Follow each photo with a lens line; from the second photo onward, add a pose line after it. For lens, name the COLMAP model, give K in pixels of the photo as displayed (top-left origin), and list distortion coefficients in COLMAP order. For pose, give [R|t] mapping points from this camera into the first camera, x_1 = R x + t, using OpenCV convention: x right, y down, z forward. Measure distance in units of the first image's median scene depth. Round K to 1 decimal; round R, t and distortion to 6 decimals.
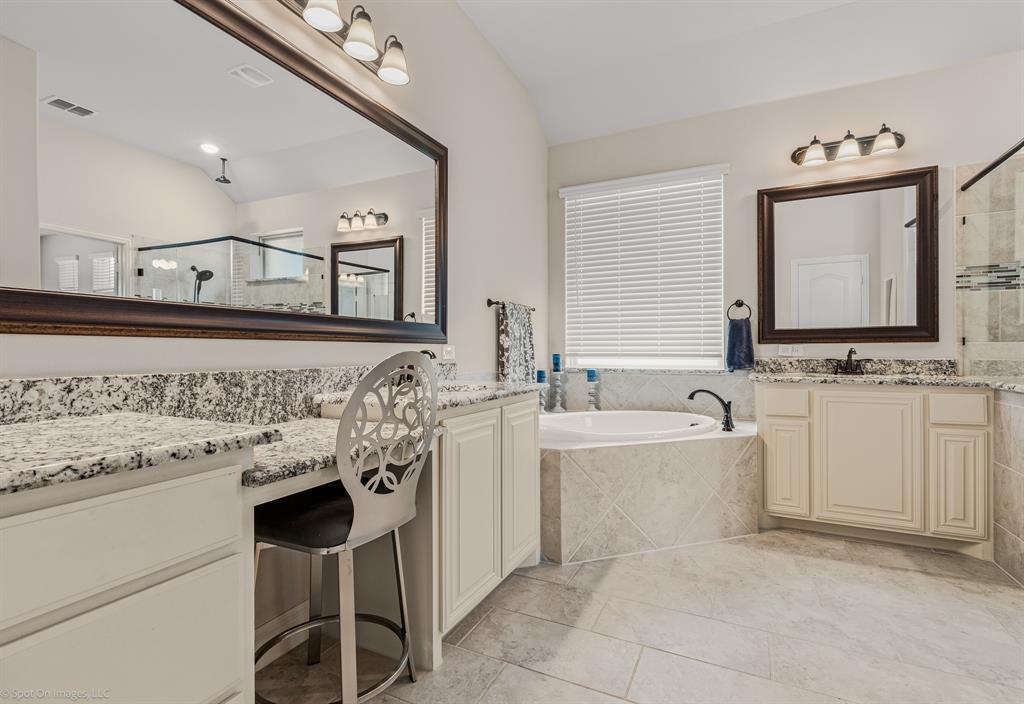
lens RADIAL K [[500.7, 0, 509.1], [0, 500.7, 351.2], [0, 0, 1]] dist [0.004208, 0.000203]
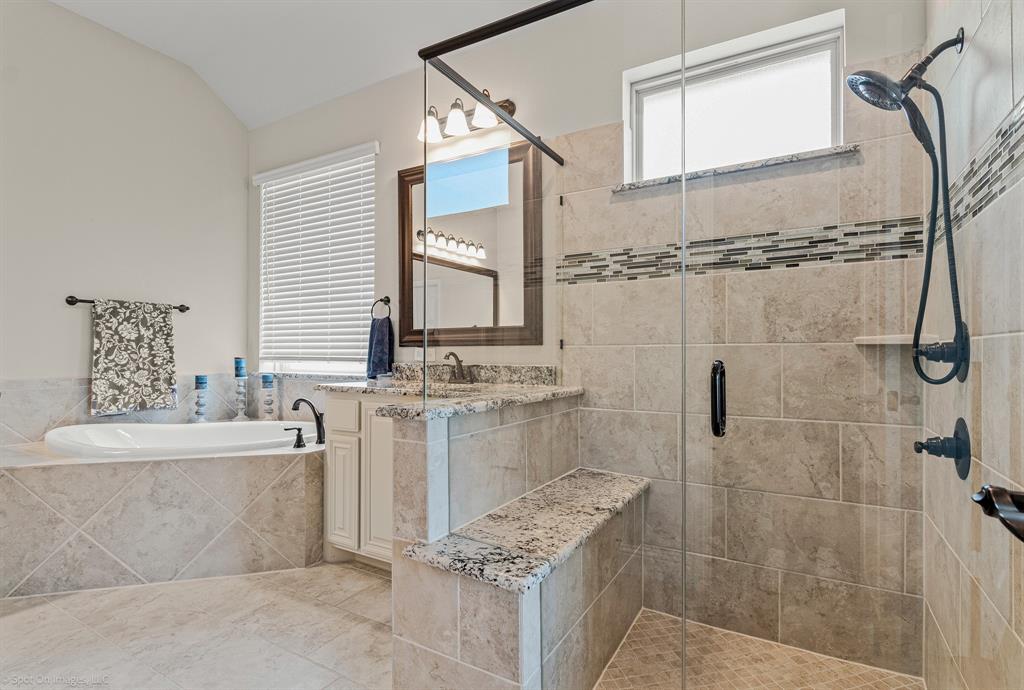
lens RADIAL K [[521.1, 0, 511.6], [0, 521.1, 347.5], [0, 0, 1]] dist [-0.002030, -0.001647]
pose [[0.997655, 0.002675, -0.068395, 0.877921], [-0.003358, 0.999946, -0.009875, -0.005731], [0.068365, 0.010081, 0.997609, 0.127518]]
